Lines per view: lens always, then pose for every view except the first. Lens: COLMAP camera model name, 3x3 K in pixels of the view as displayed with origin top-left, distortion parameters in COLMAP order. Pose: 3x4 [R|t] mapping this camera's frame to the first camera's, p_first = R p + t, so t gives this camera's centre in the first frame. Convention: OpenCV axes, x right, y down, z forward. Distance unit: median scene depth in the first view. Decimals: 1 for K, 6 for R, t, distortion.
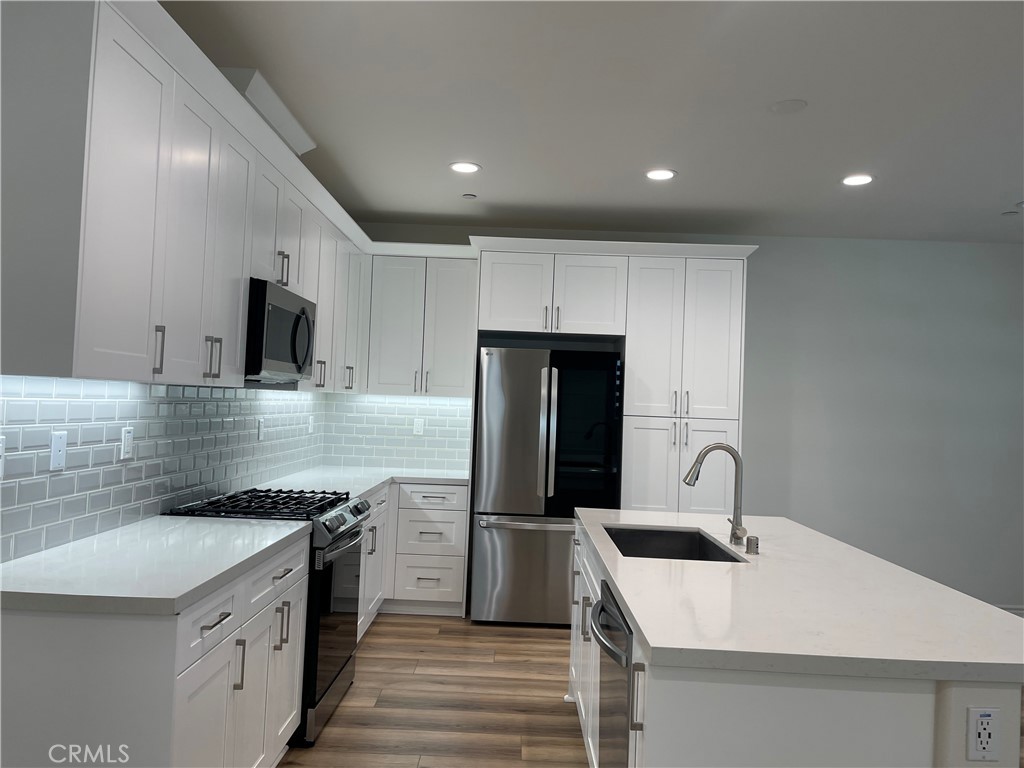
lens RADIAL K [[794.6, 0, 500.5], [0, 794.6, 380.2], [0, 0, 1]] dist [0.059610, -0.068857]
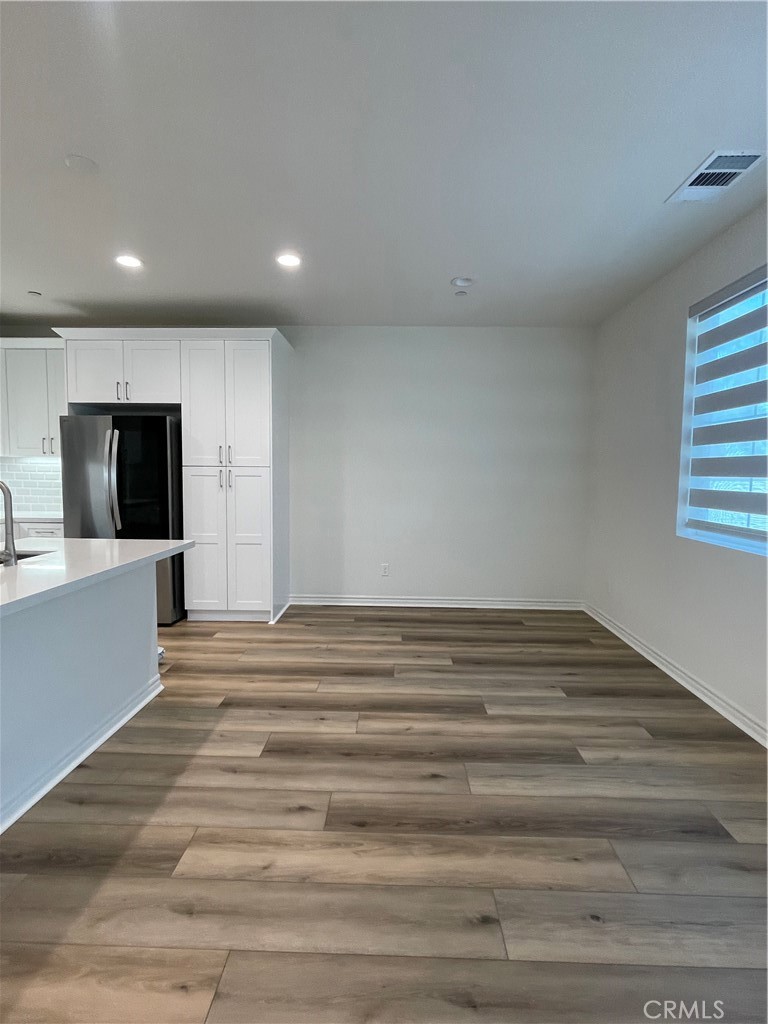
lens RADIAL K [[504.0, 0, 384.0], [0, 504.0, 512.0], [0, 0, 1]] dist [0.000828, 0.000187]
pose [[0.999536, -0.028721, -0.010094, 0.564362], [0.029649, 0.993648, 0.108559, 0.045434], [0.006912, -0.108808, 0.994039, 0.203919]]
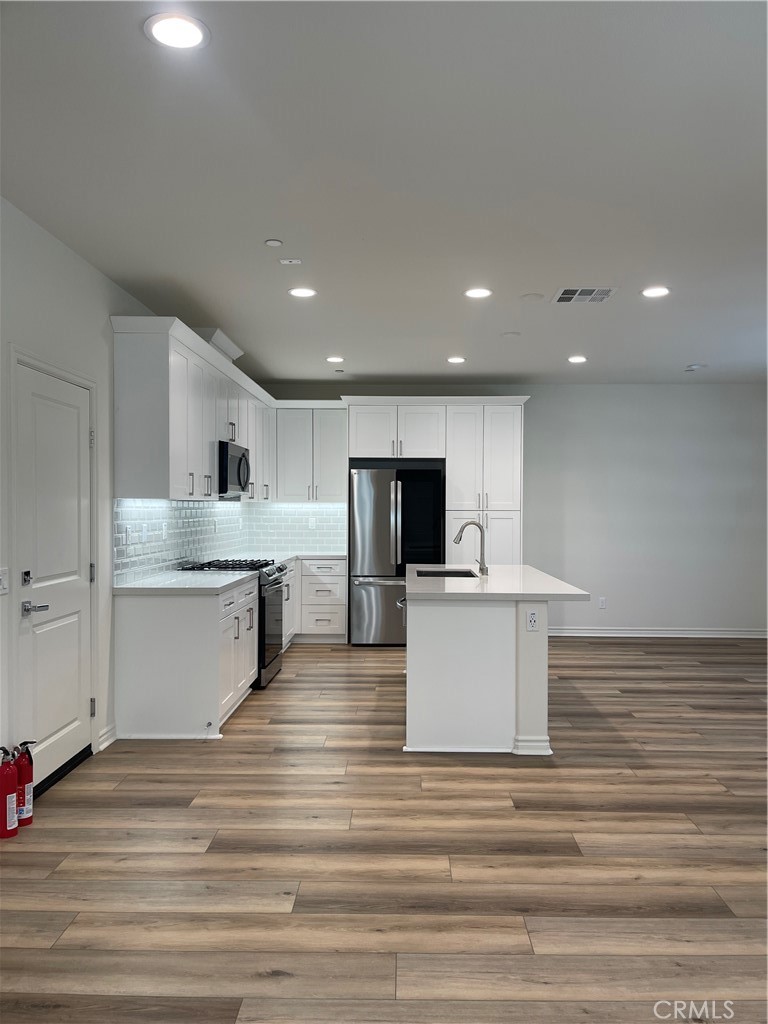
lens RADIAL K [[794.3, 0, 385.9], [0, 794.3, 526.6], [0, 0, 1]] dist [0.066905, -0.108770]
pose [[0.999372, -0.034981, -0.005667, 0.054045], [0.035230, 0.998001, 0.052474, -0.010076], [0.003820, -0.052641, 0.998606, -0.612146]]
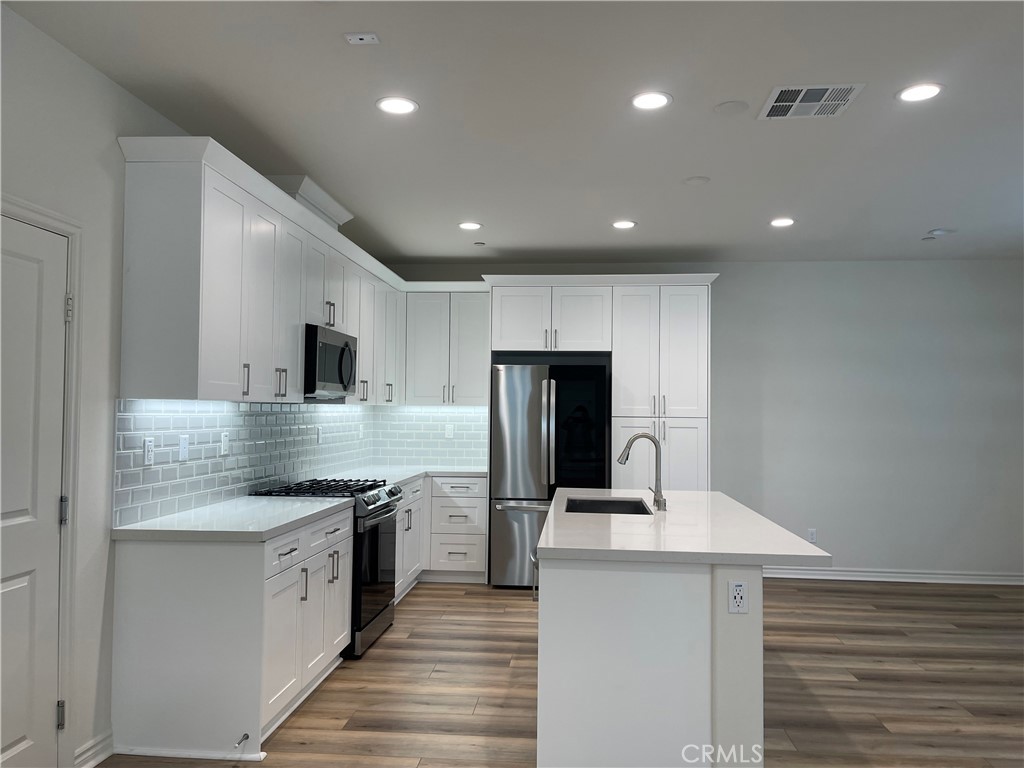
lens RADIAL K [[794.3, 0, 510.0], [0, 794.3, 387.6], [0, 0, 1]] dist [0.066905, -0.108770]
pose [[0.997139, -0.030685, -0.069075, 0.097171], [0.030540, 0.999529, -0.003153, -0.001506], [0.069139, 0.001034, 0.997607, -0.262117]]
